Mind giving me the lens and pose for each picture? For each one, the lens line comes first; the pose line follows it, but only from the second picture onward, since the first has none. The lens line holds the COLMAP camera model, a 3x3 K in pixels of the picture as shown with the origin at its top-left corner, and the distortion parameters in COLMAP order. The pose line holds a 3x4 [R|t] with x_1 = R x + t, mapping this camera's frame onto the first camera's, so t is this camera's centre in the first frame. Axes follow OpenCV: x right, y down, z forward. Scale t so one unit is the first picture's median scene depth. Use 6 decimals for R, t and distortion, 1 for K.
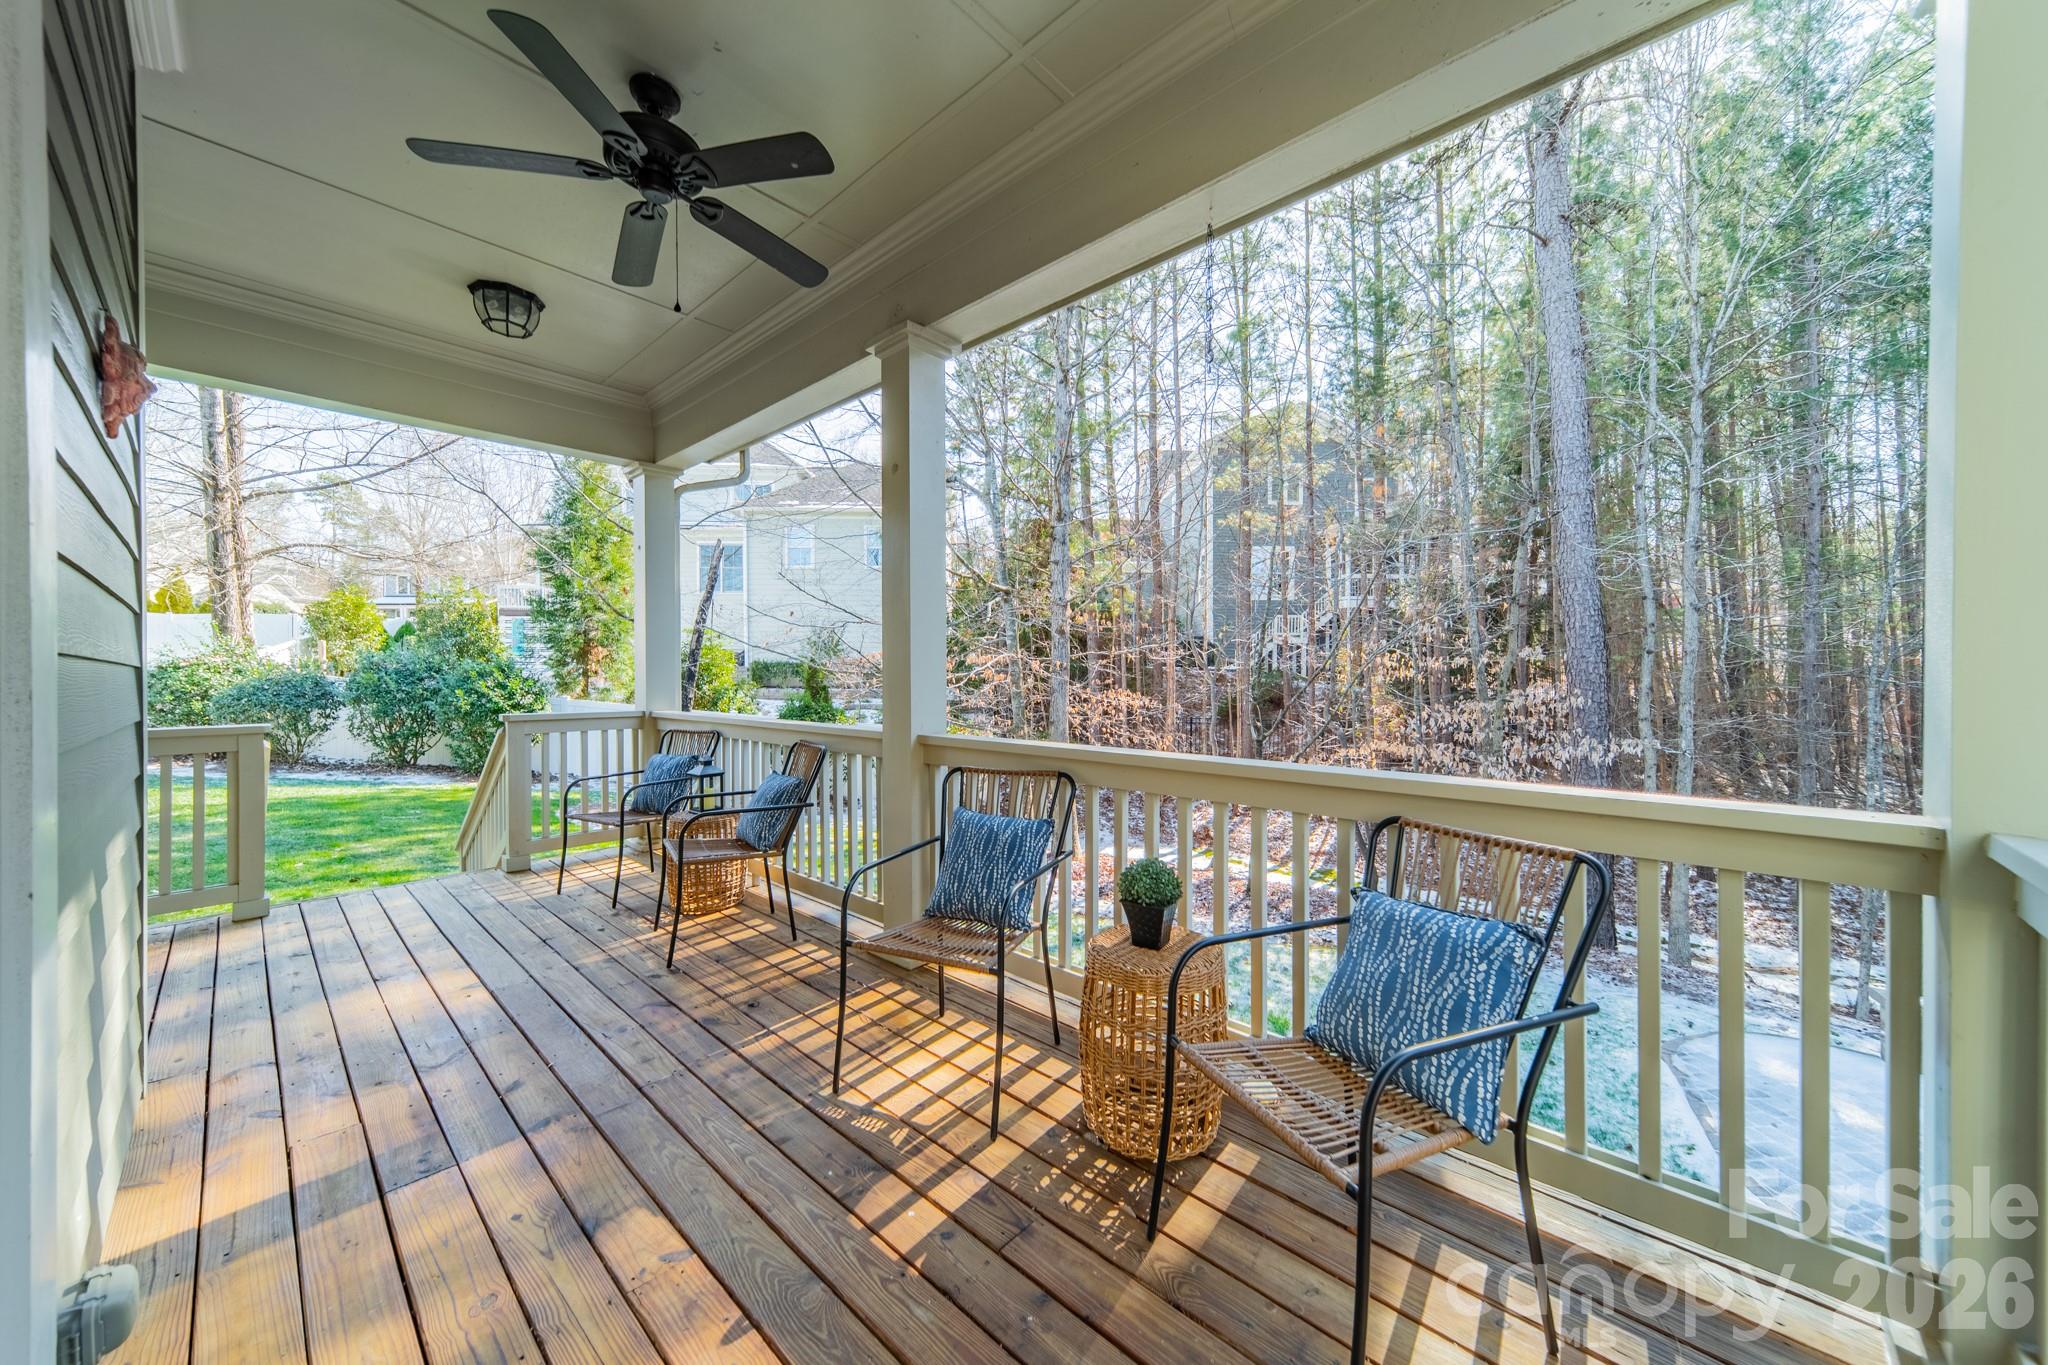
lens RADIAL K [[714.4, 0, 1025.3], [0, 714.4, 681.1], [0, 0, 1]] dist [0.000083, 0.000070]
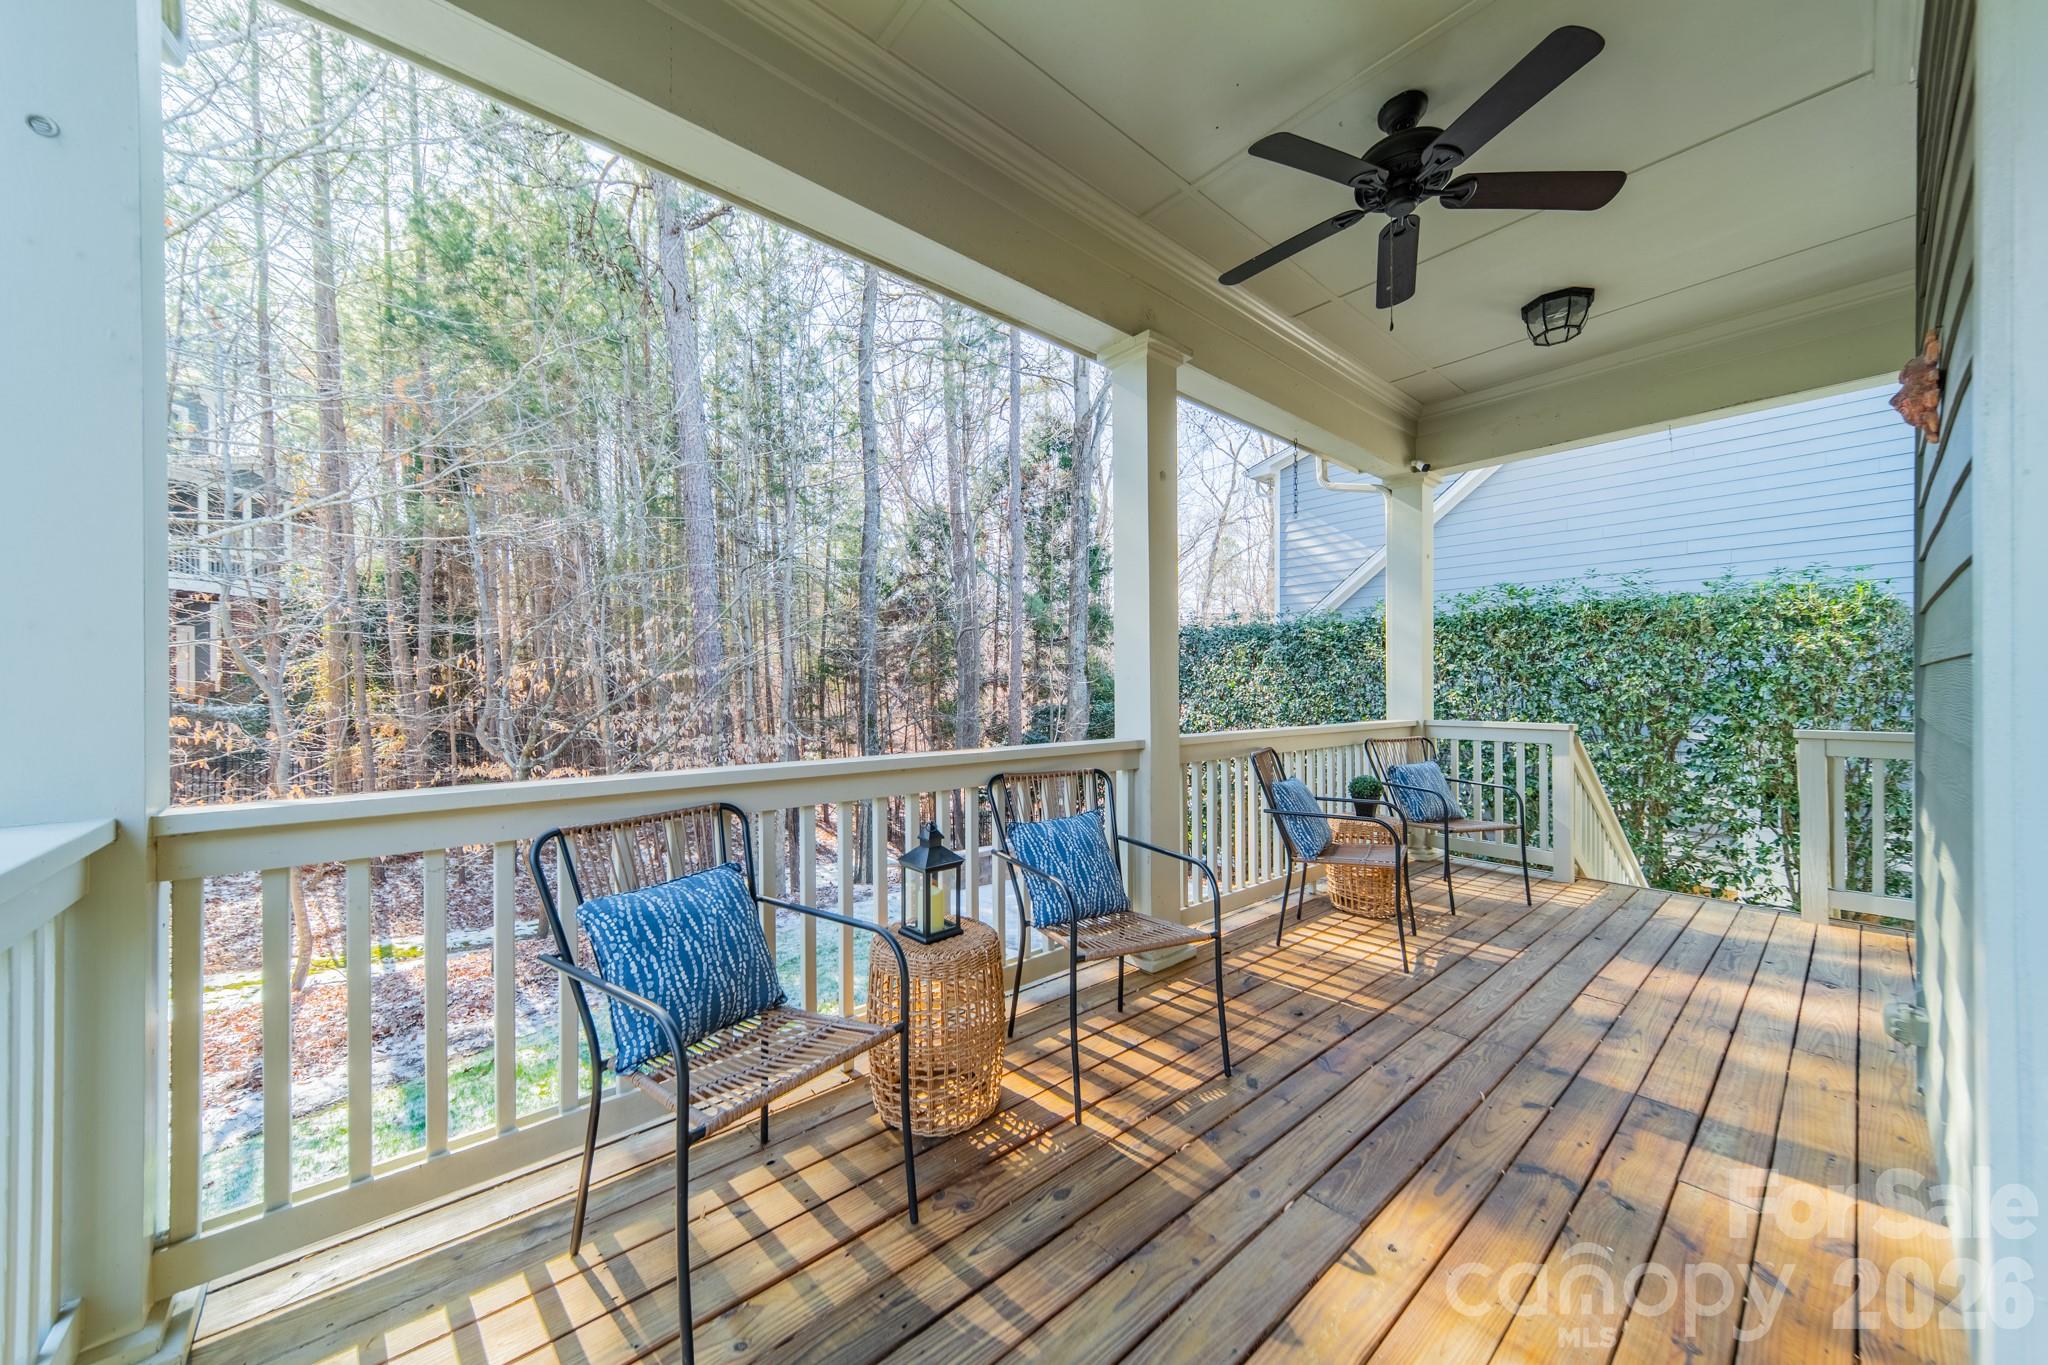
lens RADIAL K [[714.4, 0, 1025.4], [0, 714.4, 682.0], [0, 0, 1]] dist [0.000083, 0.000070]
pose [[0.124910, -0.003715, 0.992161, -1.557918], [-0.001688, 0.999991, 0.003957, -0.015452], [-0.992167, -0.002169, 0.124903, 1.378195]]
